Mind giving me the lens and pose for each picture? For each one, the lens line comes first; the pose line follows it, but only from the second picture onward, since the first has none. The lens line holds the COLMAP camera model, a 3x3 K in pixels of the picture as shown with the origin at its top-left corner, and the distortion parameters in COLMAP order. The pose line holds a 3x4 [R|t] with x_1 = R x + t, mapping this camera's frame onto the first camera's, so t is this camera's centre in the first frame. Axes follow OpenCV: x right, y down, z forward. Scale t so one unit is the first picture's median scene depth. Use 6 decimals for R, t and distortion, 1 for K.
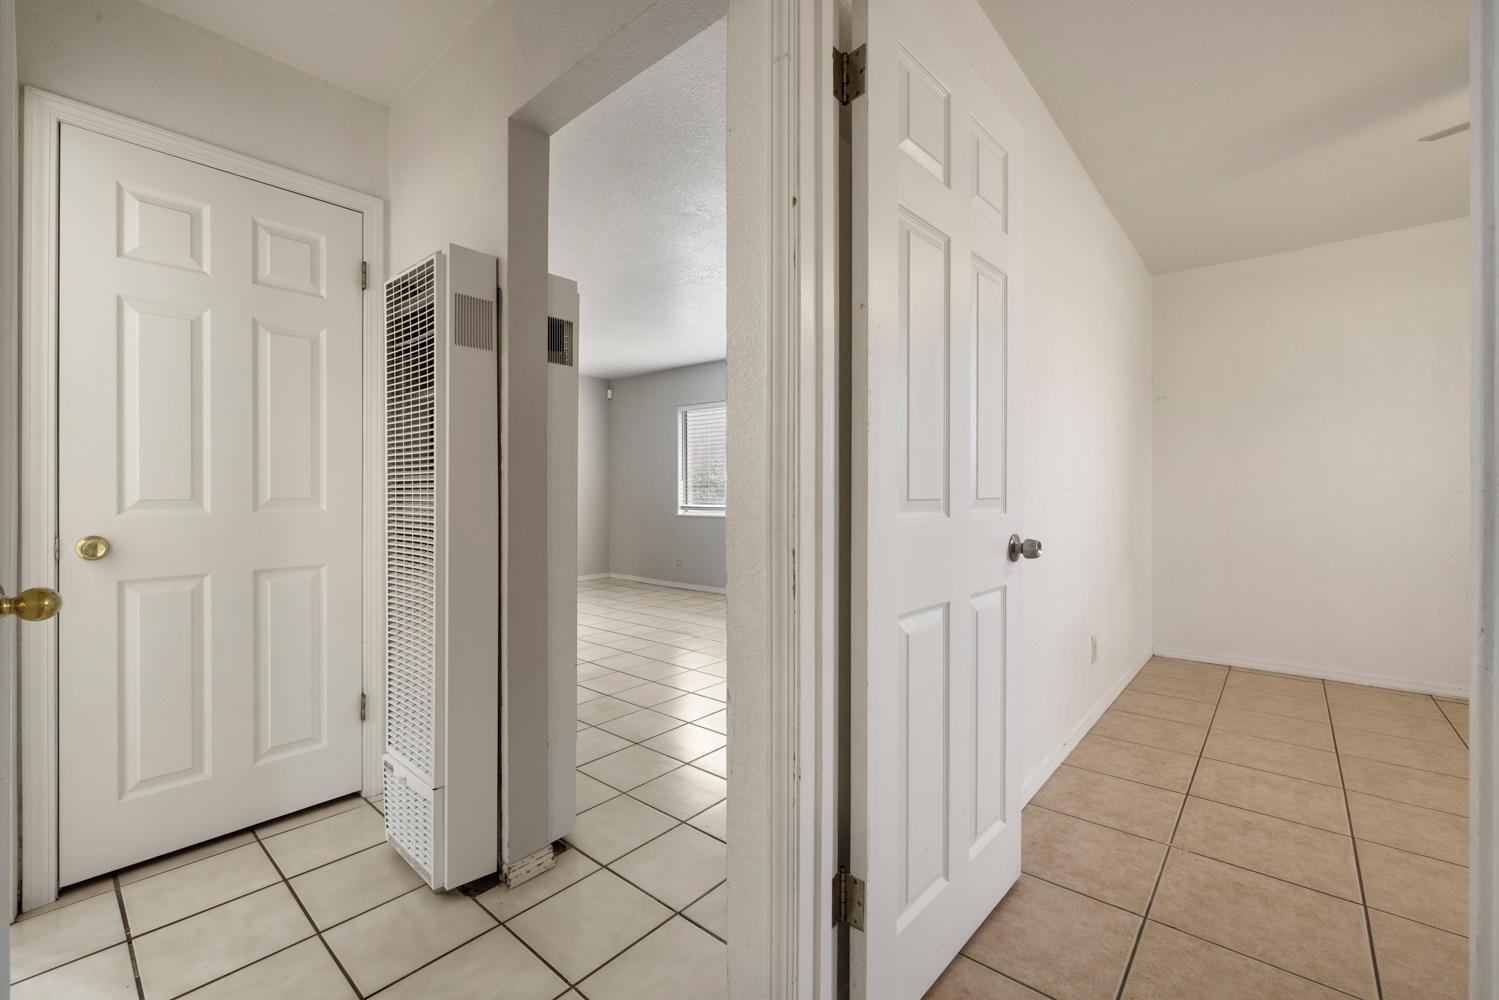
lens RADIAL K [[628.7, 0, 749.8], [0, 628.7, 493.1], [0, 0, 1]] dist [-0.001897, -0.000789]
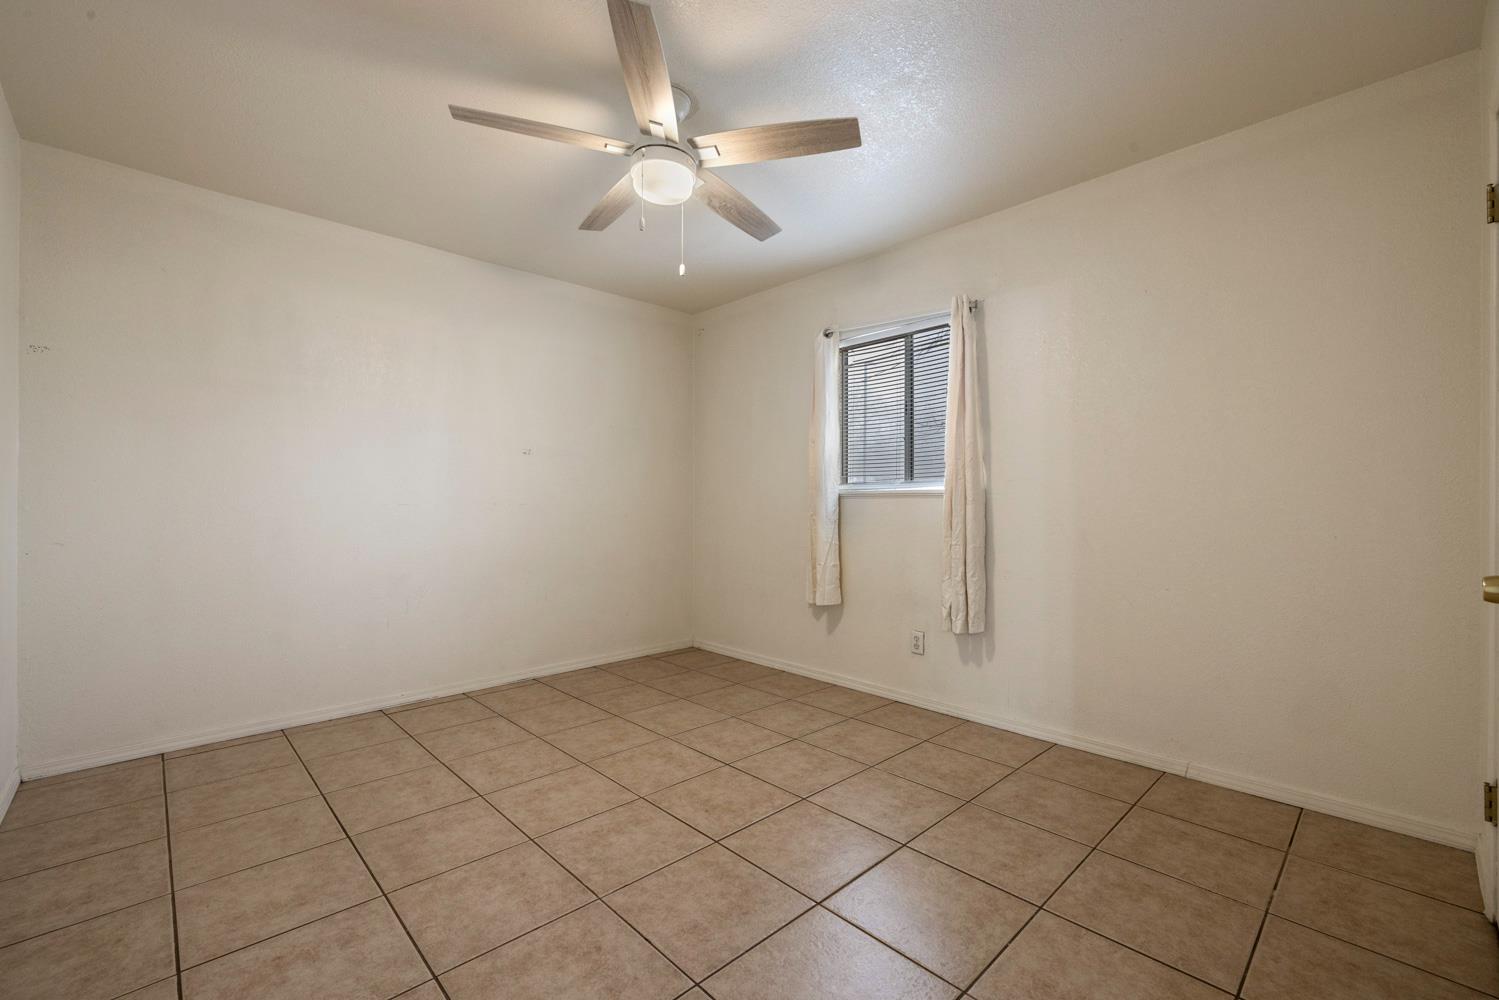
lens RADIAL K [[628.7, 0, 742.4], [0, 628.7, 501.4], [0, 0, 1]] dist [-0.001897, -0.000789]
pose [[0.102329, 0.010937, 0.994690, 0.273634], [0.000212, 0.999939, -0.011017, 0.006760], [-0.994751, 0.001338, 0.102321, 0.577888]]
